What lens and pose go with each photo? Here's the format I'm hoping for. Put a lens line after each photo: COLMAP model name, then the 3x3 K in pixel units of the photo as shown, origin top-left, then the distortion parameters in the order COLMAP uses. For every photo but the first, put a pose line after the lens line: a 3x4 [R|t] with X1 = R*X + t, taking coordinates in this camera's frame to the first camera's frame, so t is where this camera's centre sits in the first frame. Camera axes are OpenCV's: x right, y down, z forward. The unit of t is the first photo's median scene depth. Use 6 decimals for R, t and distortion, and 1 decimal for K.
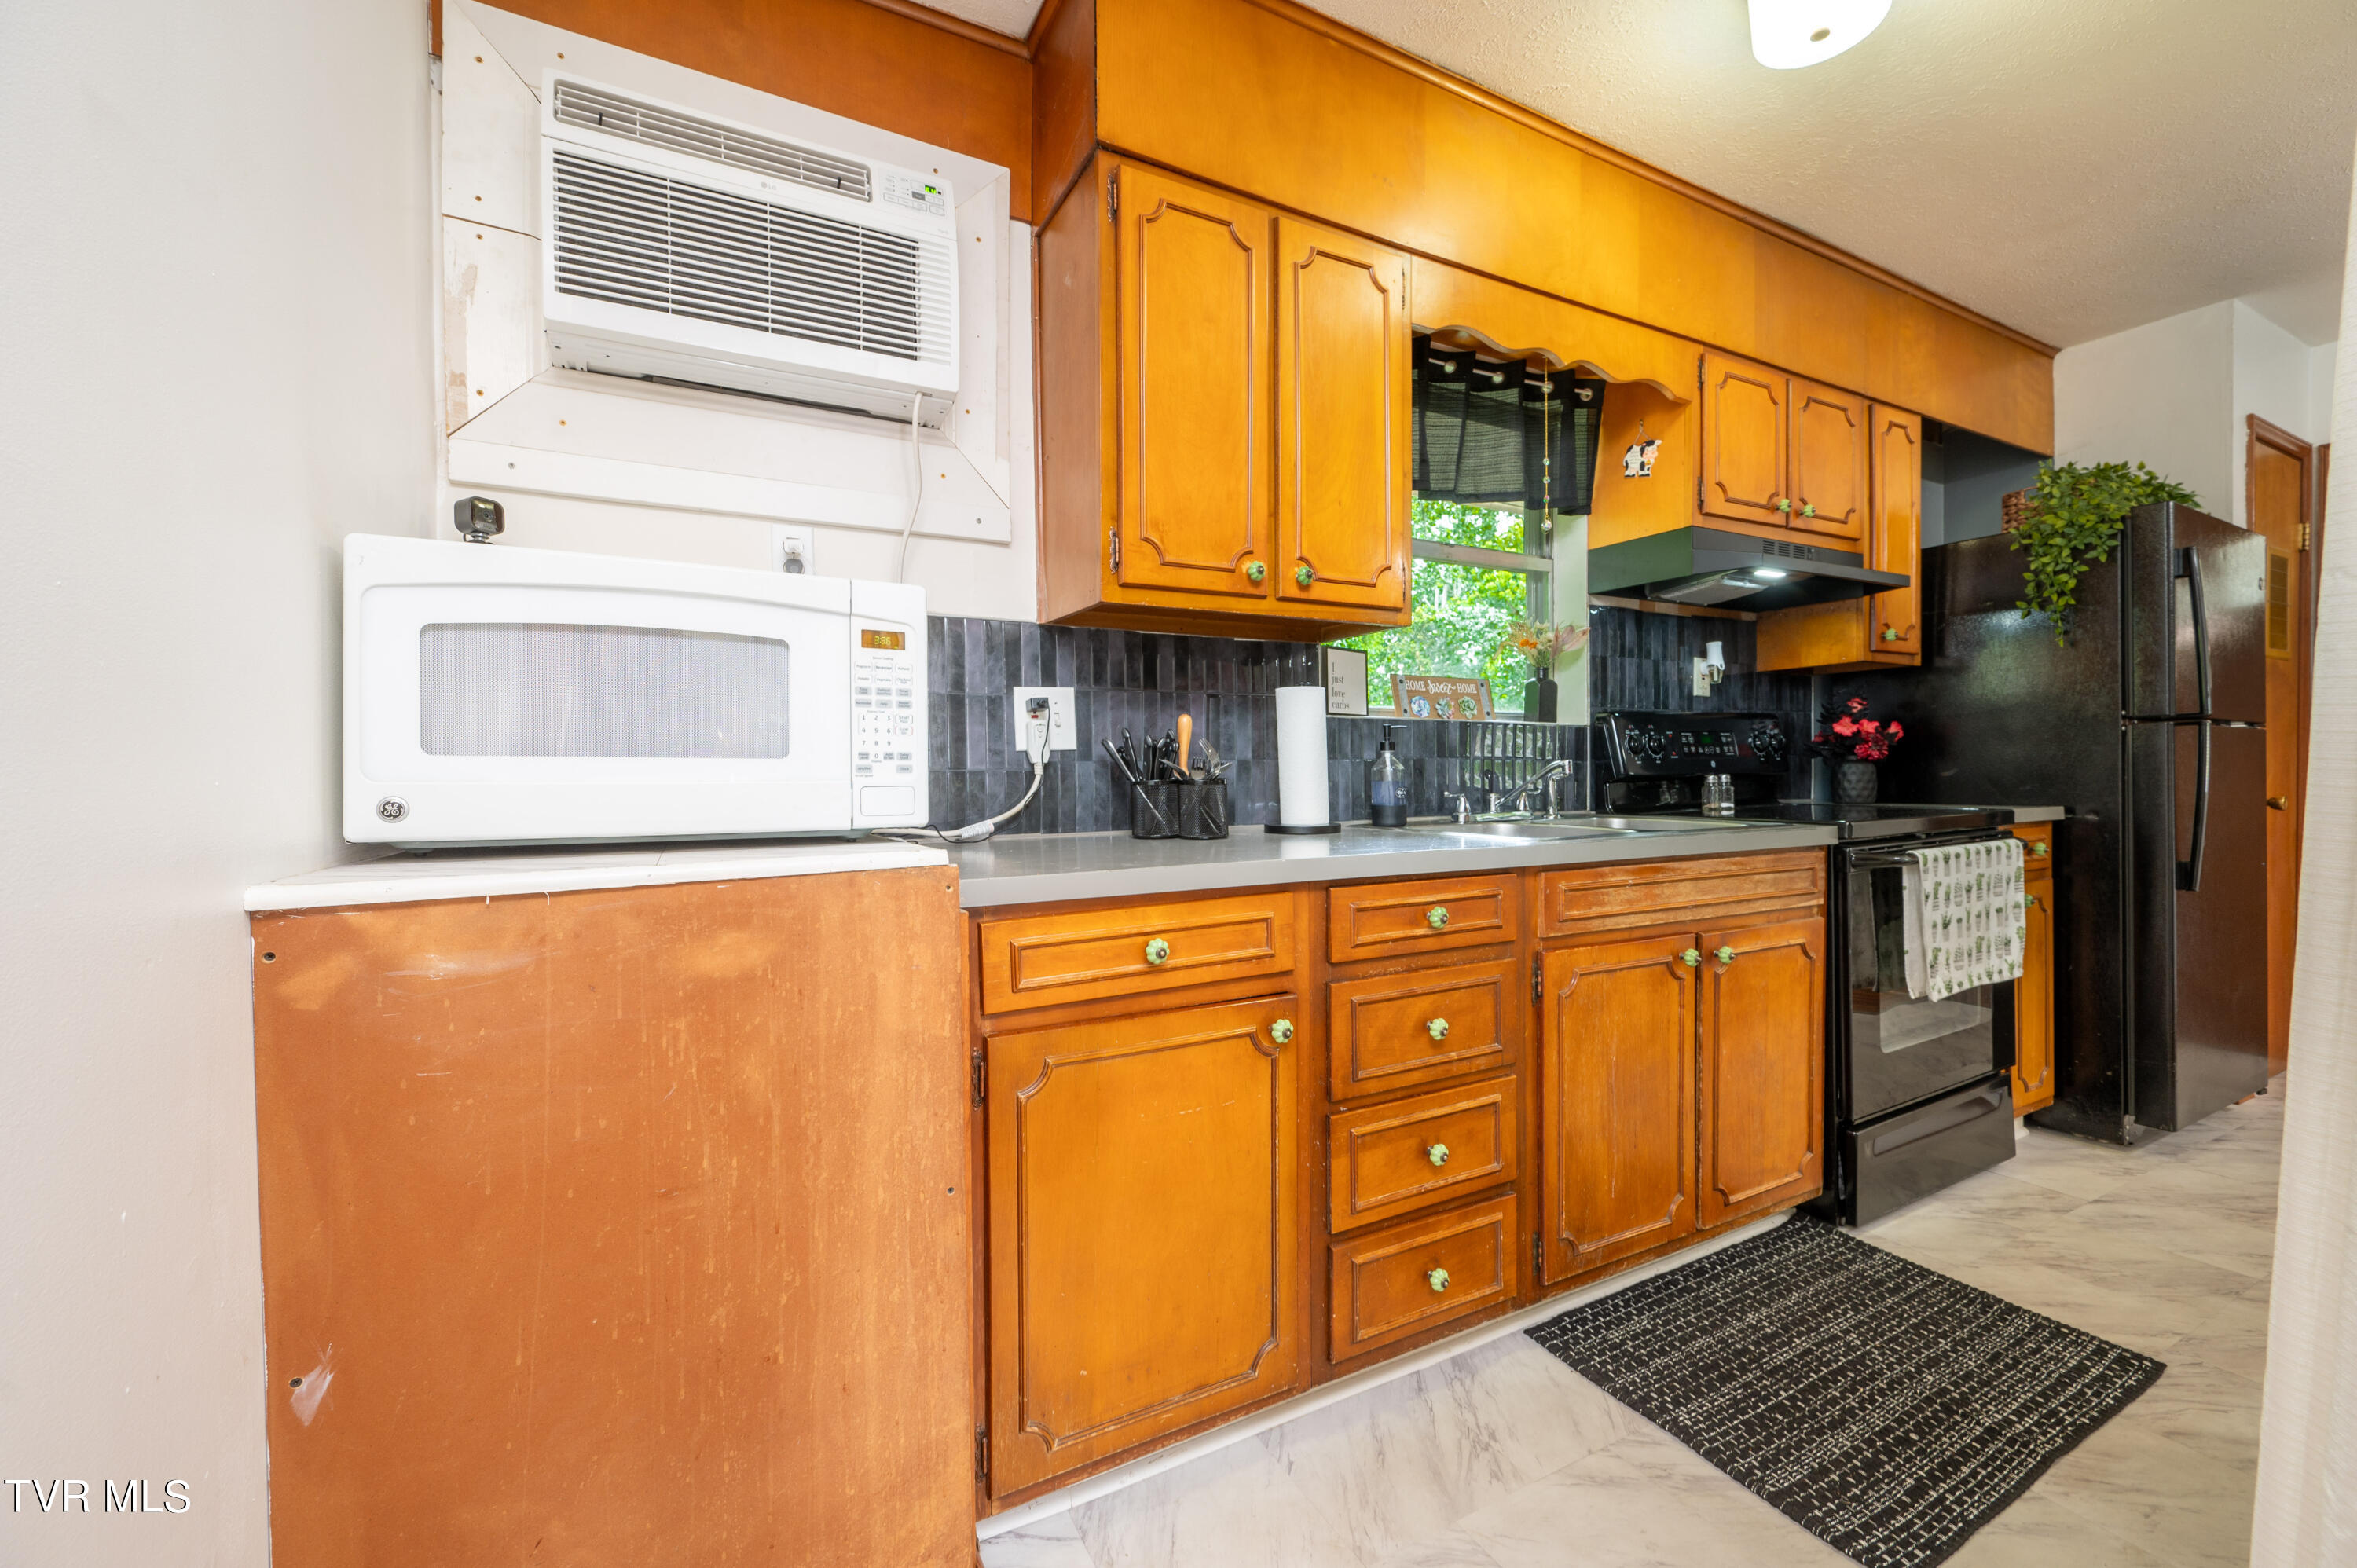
lens RADIAL K [[954.9, 0, 1183.4], [0, 954.9, 772.6], [0, 0, 1]] dist [0.001448, 0.000908]
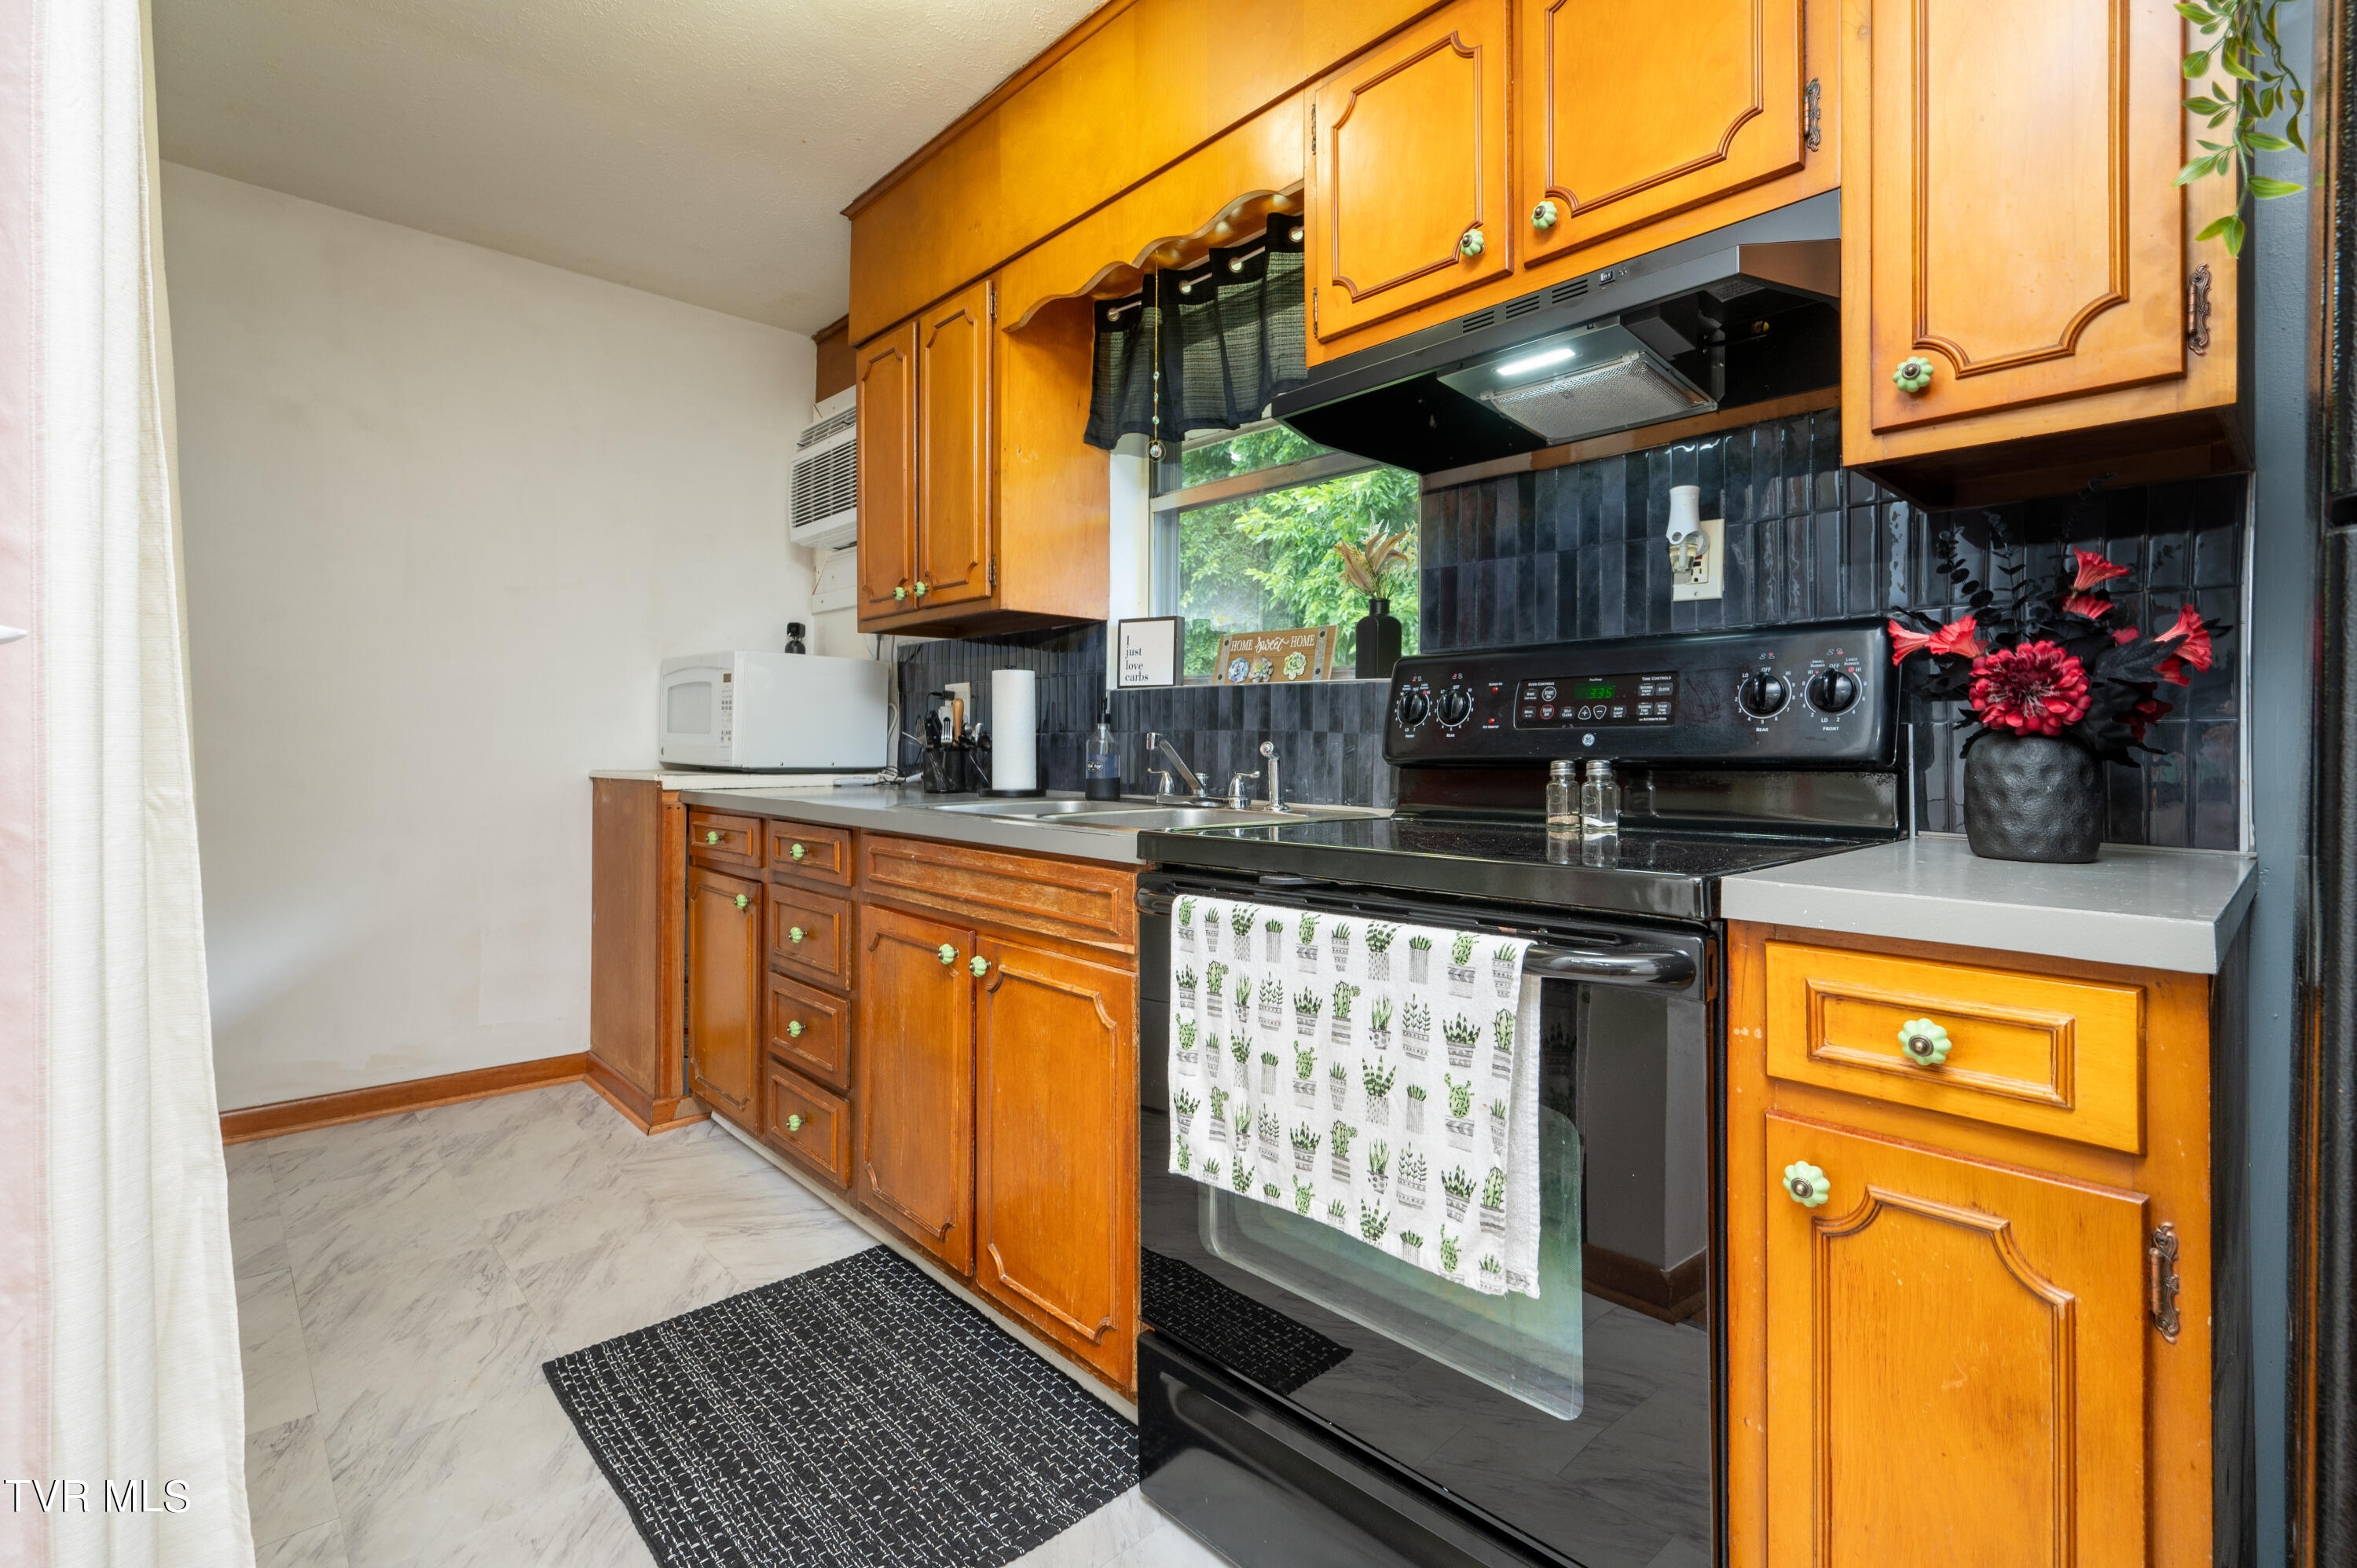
lens RADIAL K [[1054.0, 0, 1180.2], [0, 1054.0, 728.6], [0, 0, 1]] dist [0.000019, -0.000319]
pose [[0.254021, -0.006269, -0.967178, 1.338124], [-0.010839, 0.999898, -0.009328, -0.009470], [0.967138, 0.012853, 0.253927, 0.827470]]
